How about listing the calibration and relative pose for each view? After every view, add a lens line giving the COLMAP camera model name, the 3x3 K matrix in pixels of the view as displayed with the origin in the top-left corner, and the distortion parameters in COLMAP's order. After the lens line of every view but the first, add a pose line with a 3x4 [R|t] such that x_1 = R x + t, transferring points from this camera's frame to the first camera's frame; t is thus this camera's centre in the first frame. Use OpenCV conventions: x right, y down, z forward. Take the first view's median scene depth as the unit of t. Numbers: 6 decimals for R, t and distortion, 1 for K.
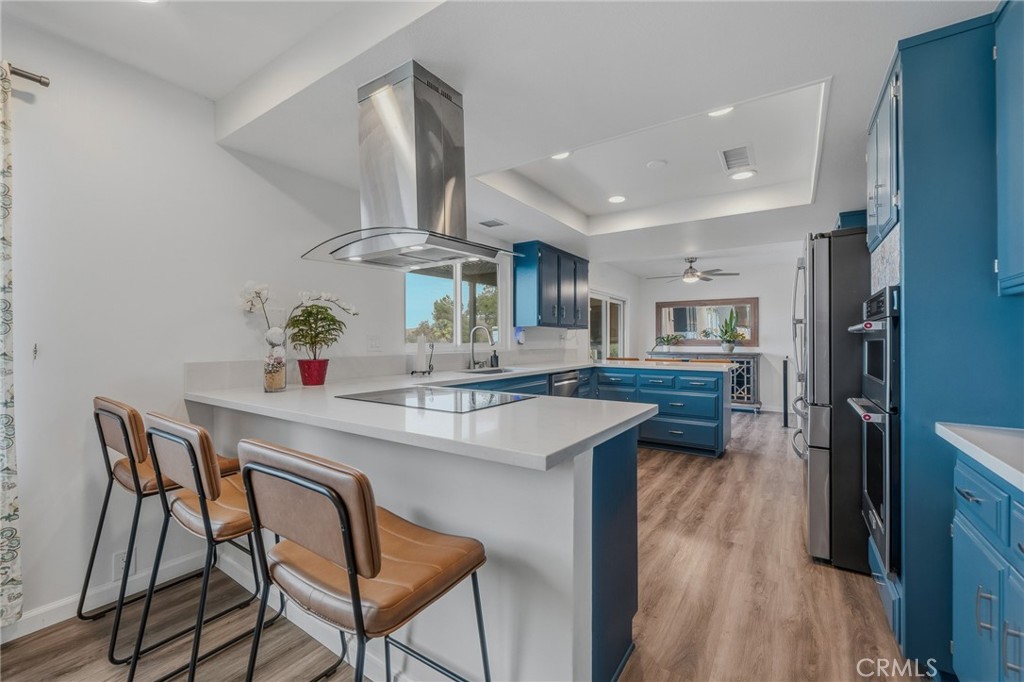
lens RADIAL K [[690.3, 0, 512.0], [0, 690.3, 341.0], [0, 0, 1]] dist [-0.001263, -0.002857]
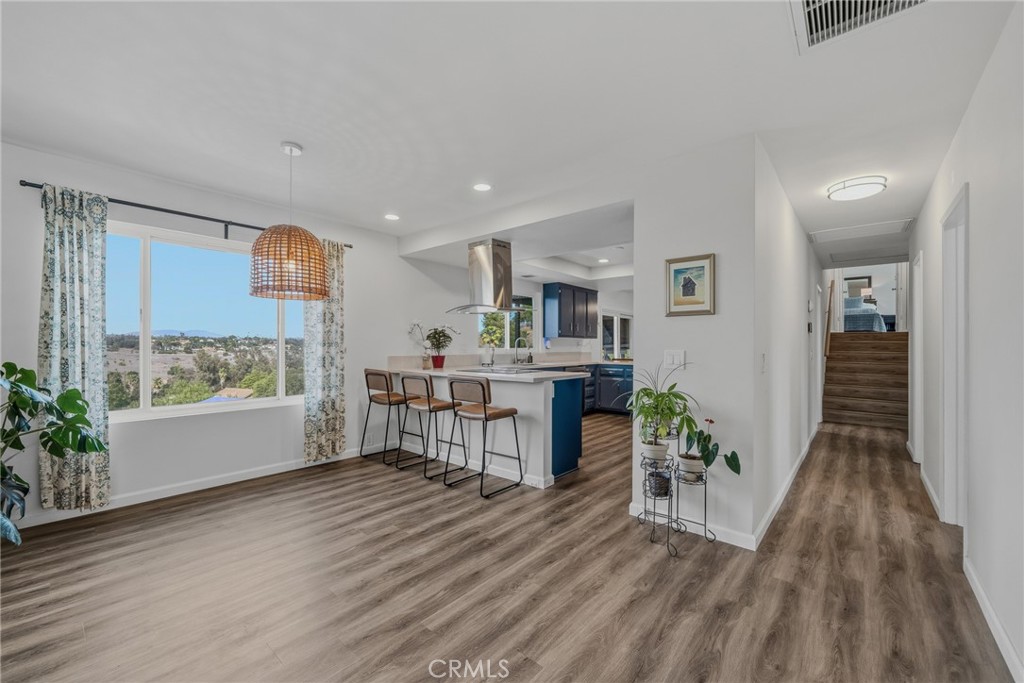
lens RADIAL K [[690.3, 0, 512.0], [0, 690.3, 341.5], [0, 0, 1]] dist [-0.001263, -0.002857]
pose [[0.997681, 0.002055, -0.068035, 0.038431], [-0.002527, 0.999973, -0.006859, -0.000873], [0.068019, 0.007015, 0.997659, -0.559858]]
